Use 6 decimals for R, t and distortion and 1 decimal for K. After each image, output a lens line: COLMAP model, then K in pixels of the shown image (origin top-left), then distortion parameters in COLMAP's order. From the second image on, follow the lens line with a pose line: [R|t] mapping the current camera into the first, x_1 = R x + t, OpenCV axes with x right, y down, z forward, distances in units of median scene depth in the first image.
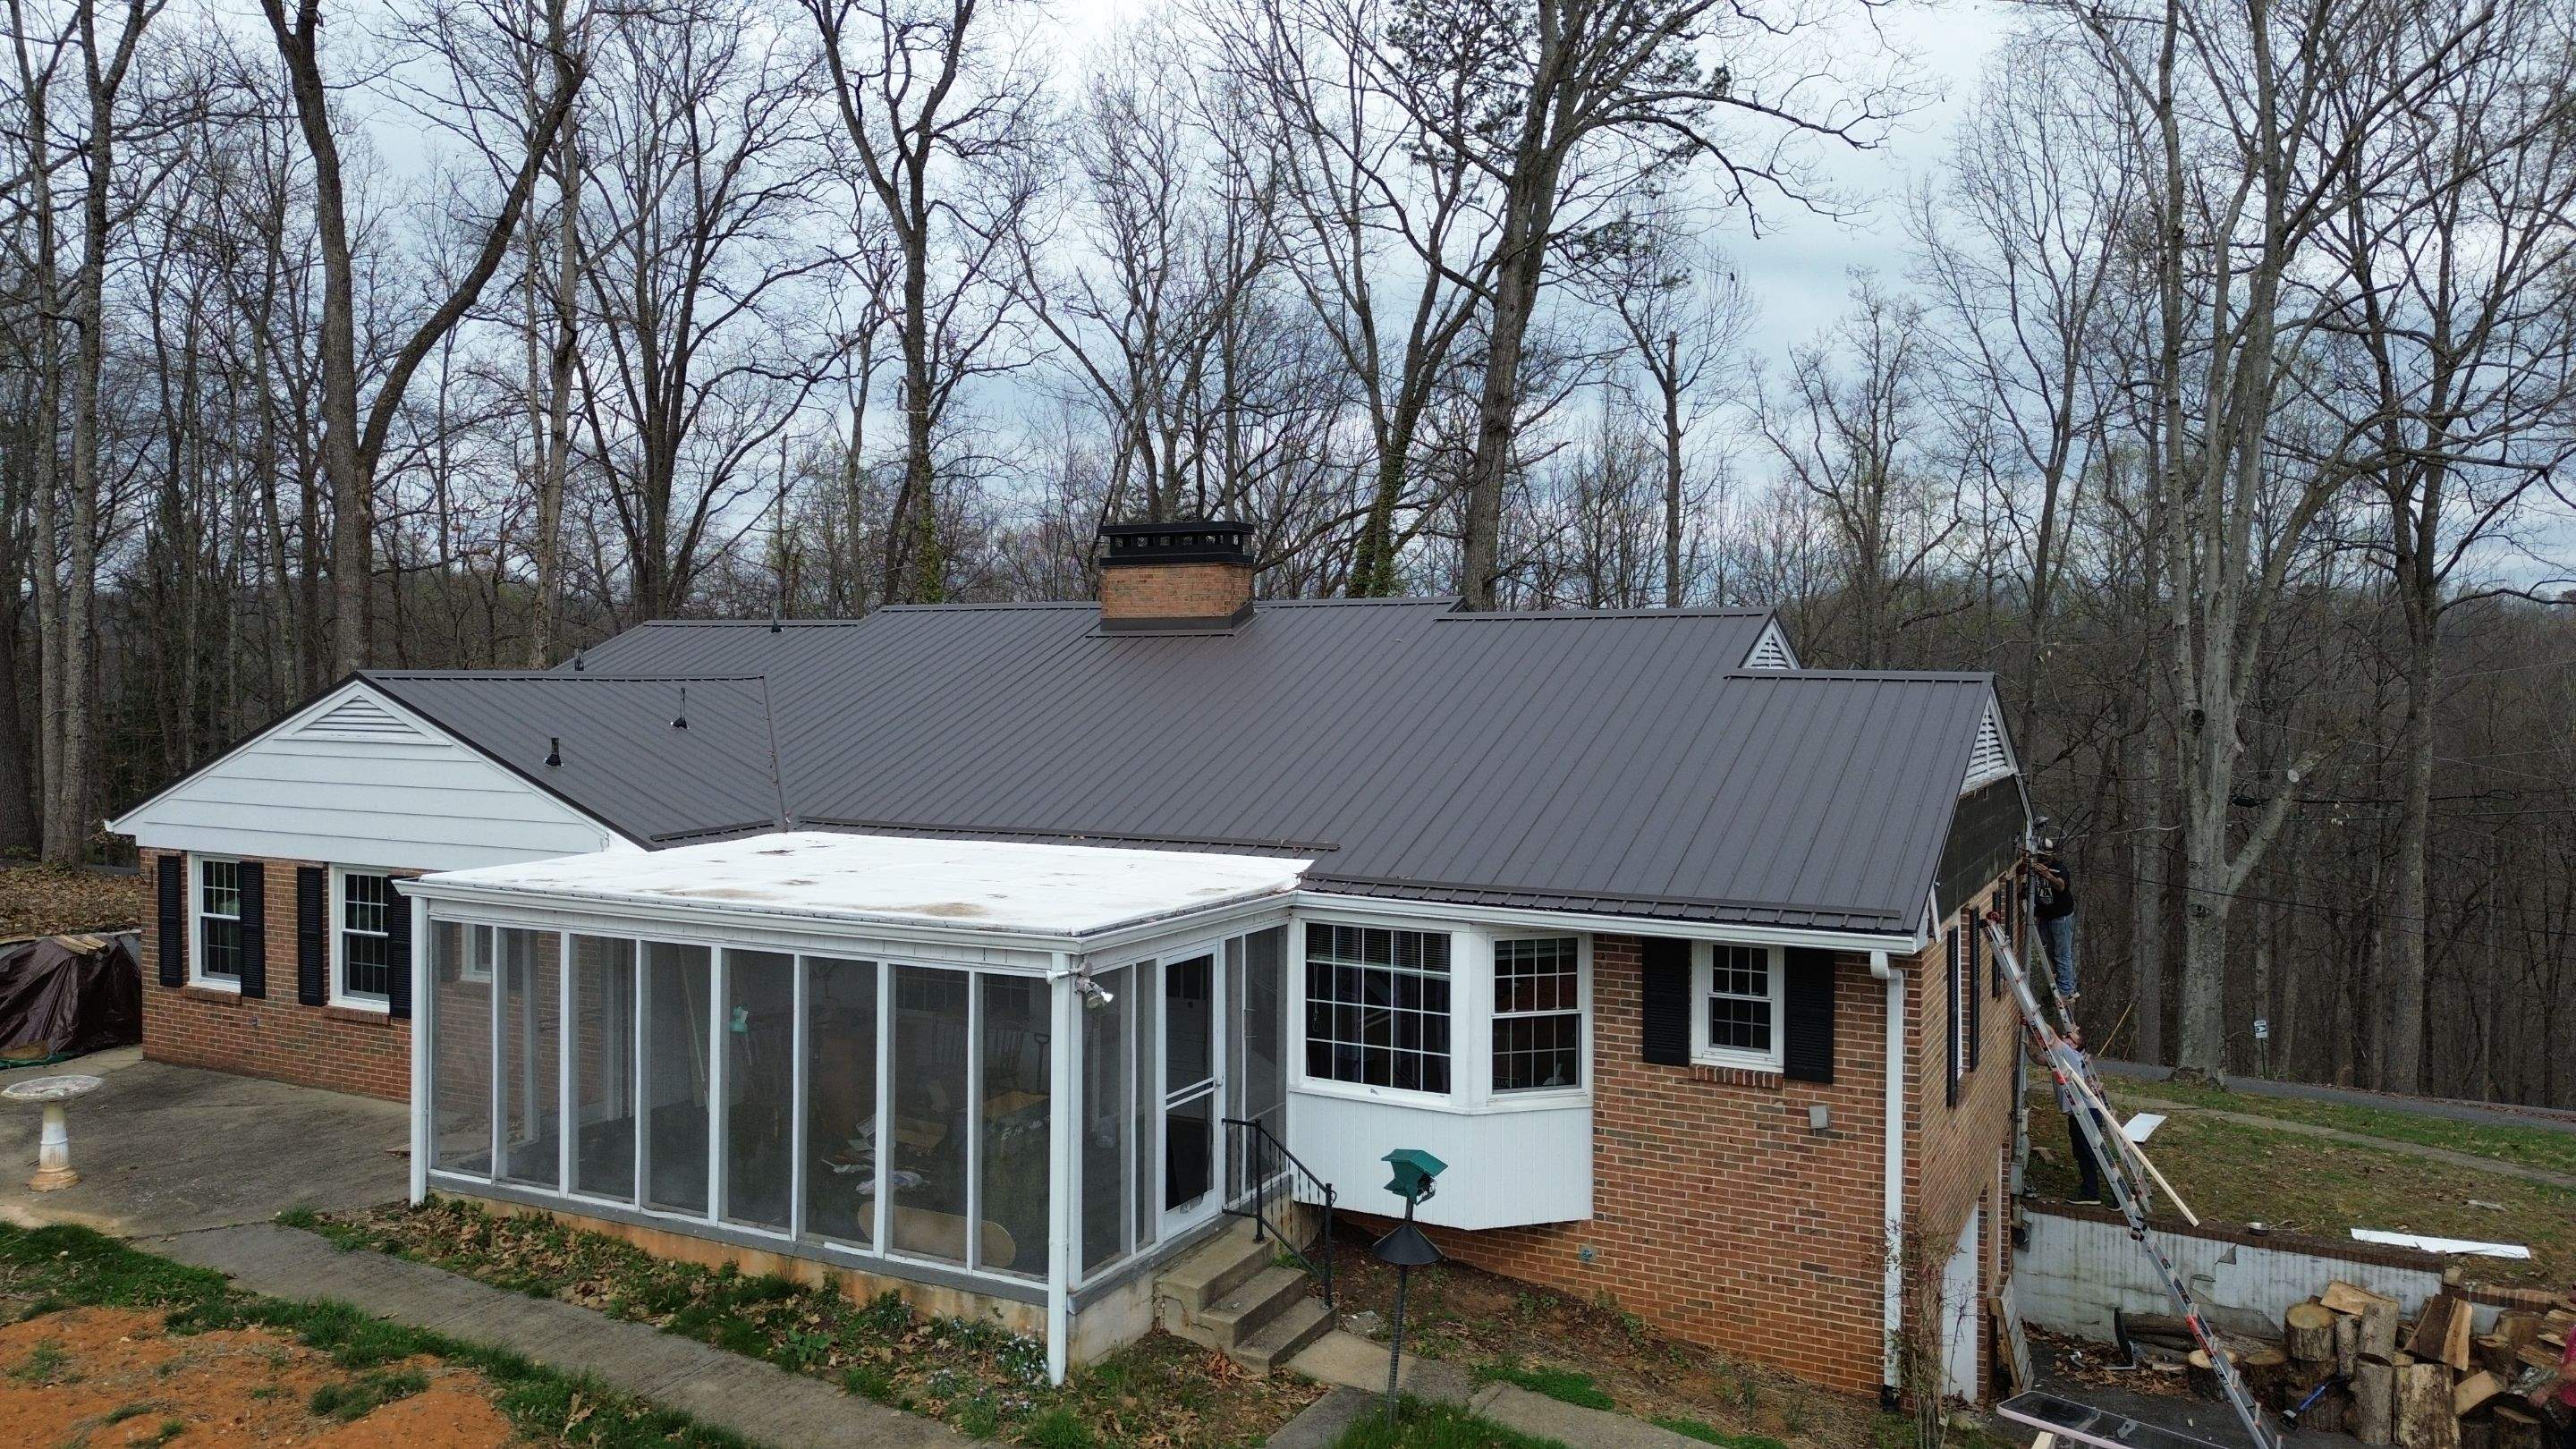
lens RADIAL K [[1711.6, 0, 1288.0], [0, 1711.6, 724.5], [0, 0, 1]] dist [-0.001917, -0.002060]
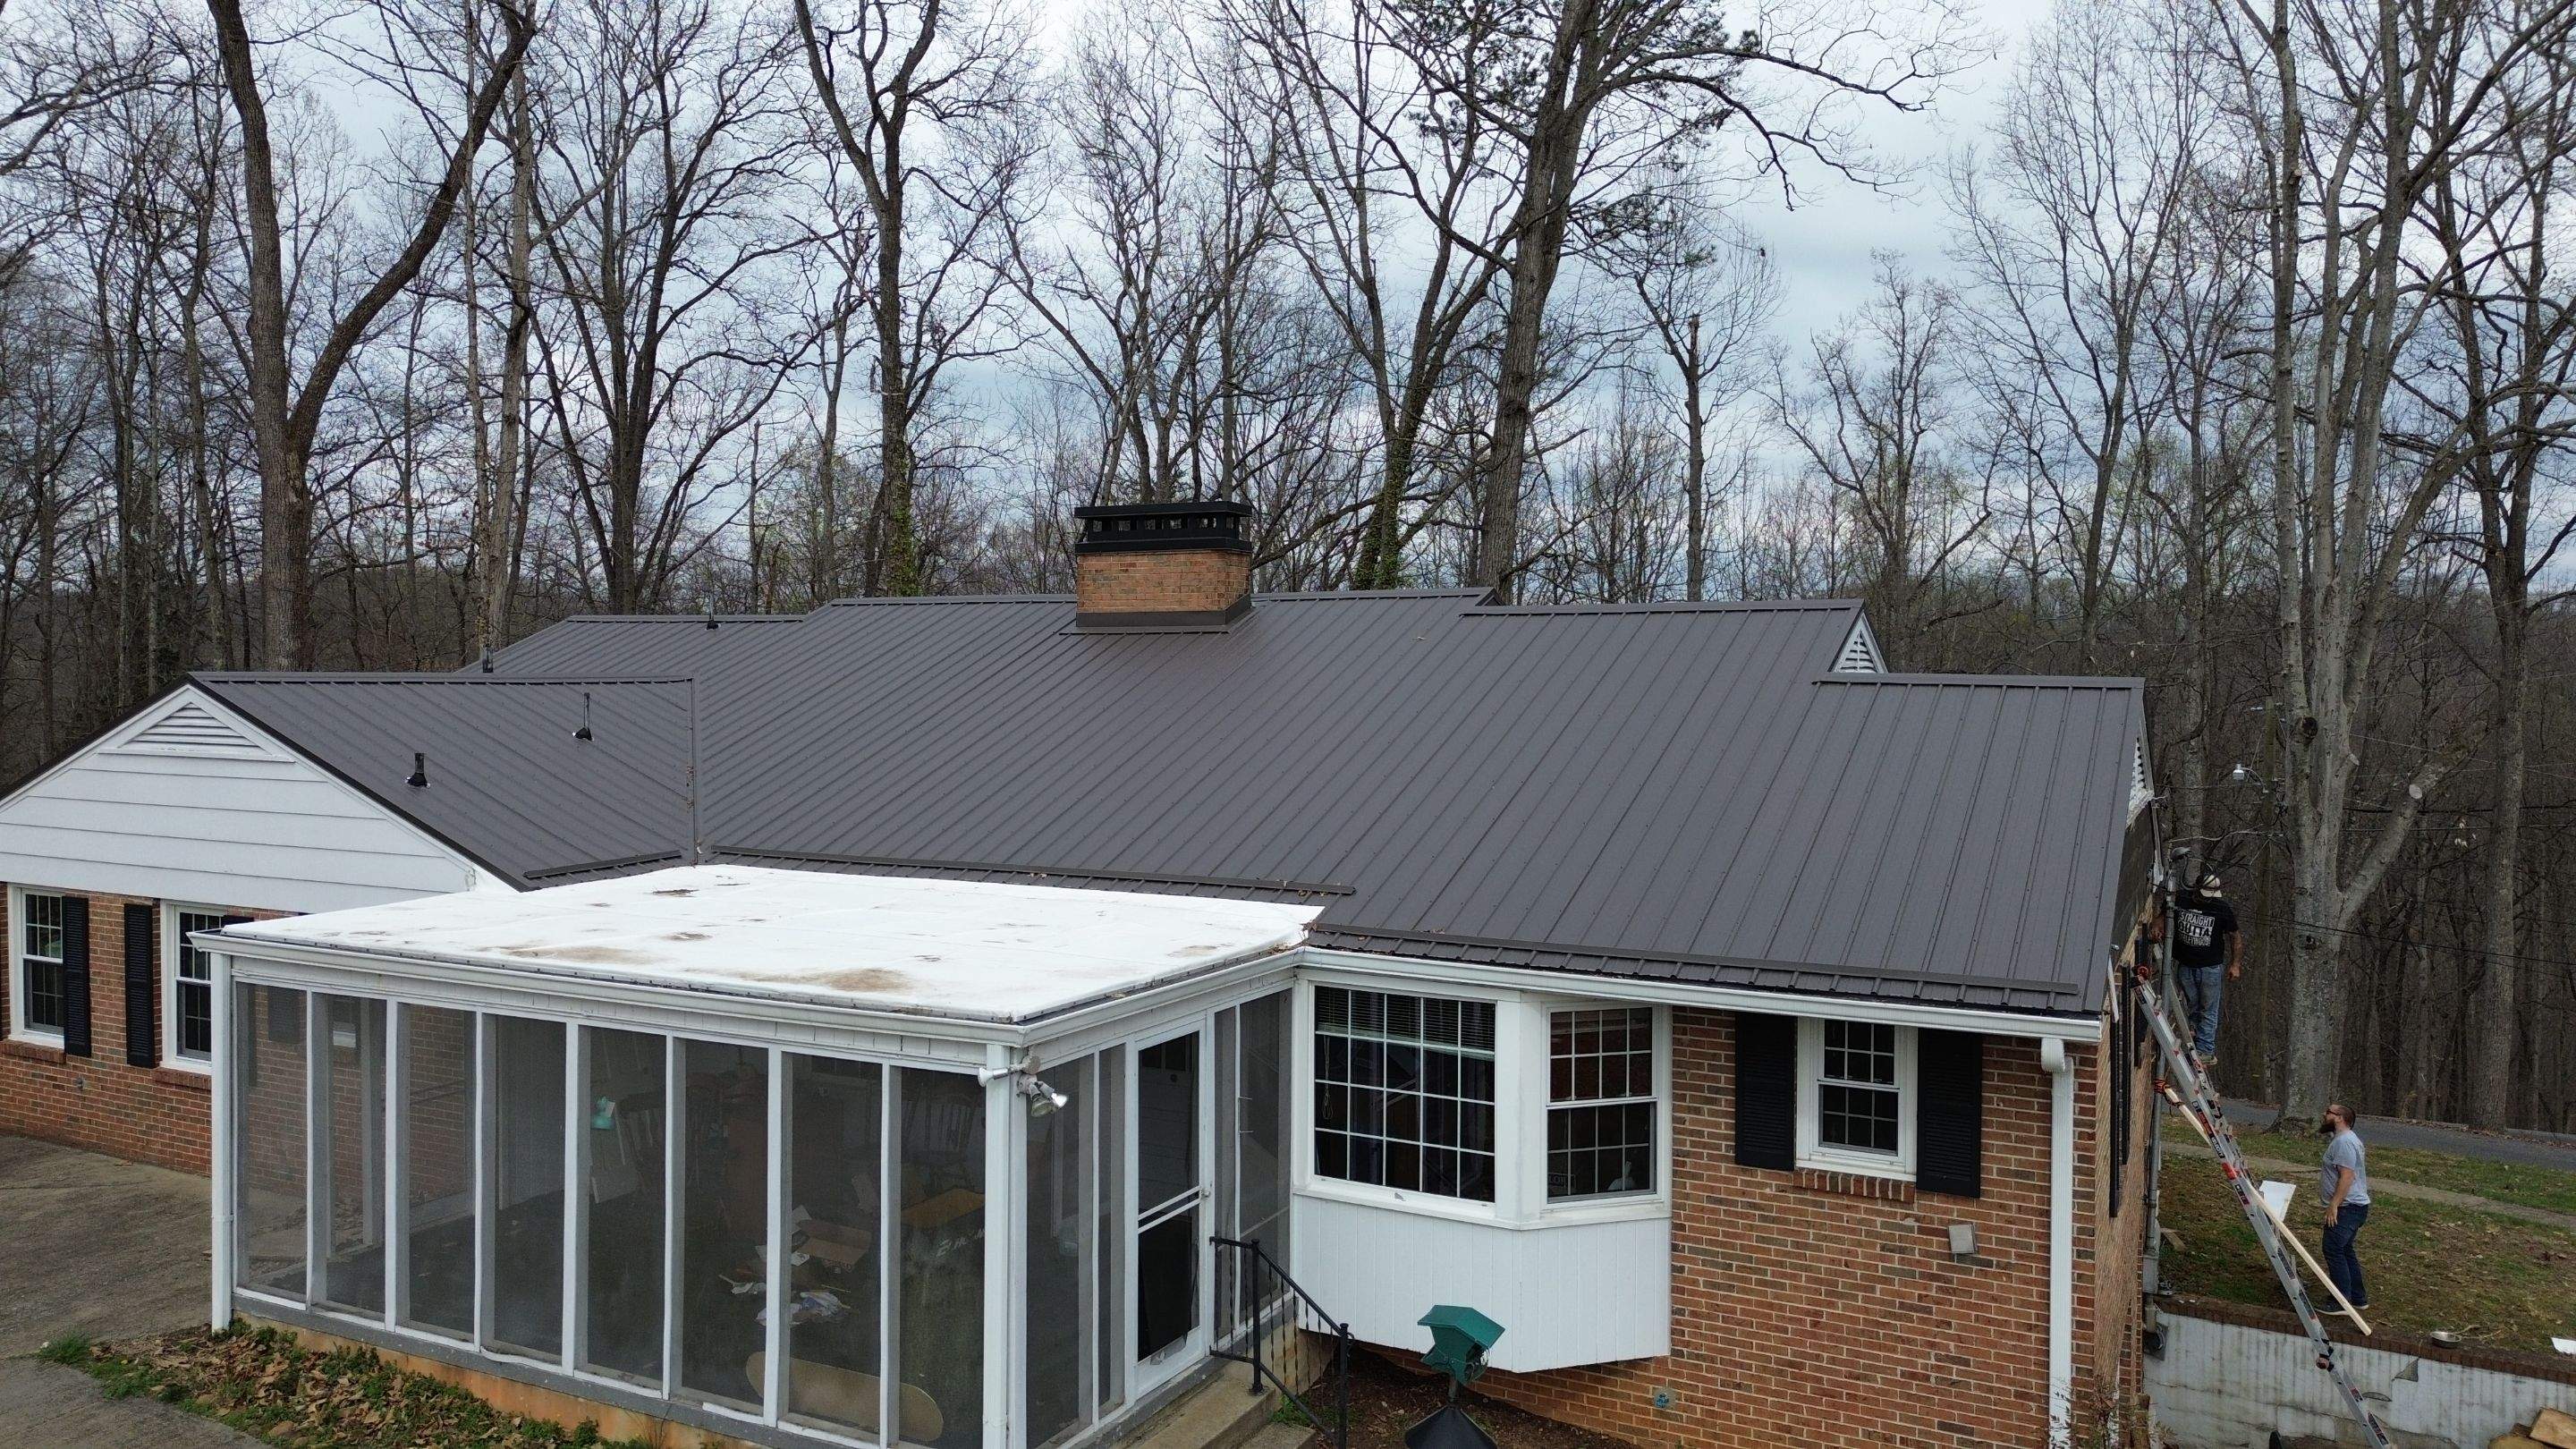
lens RADIAL K [[1711.6, 0, 1288.0], [0, 1711.6, 724.5], [0, 0, 1]] dist [-0.001917, -0.002060]
pose [[0.999999, 0.001250, 0.000774, -0.001648], [-0.001250, 0.999999, 0.000389, -0.004726], [-0.000774, -0.000390, 1.000000, 0.106177]]
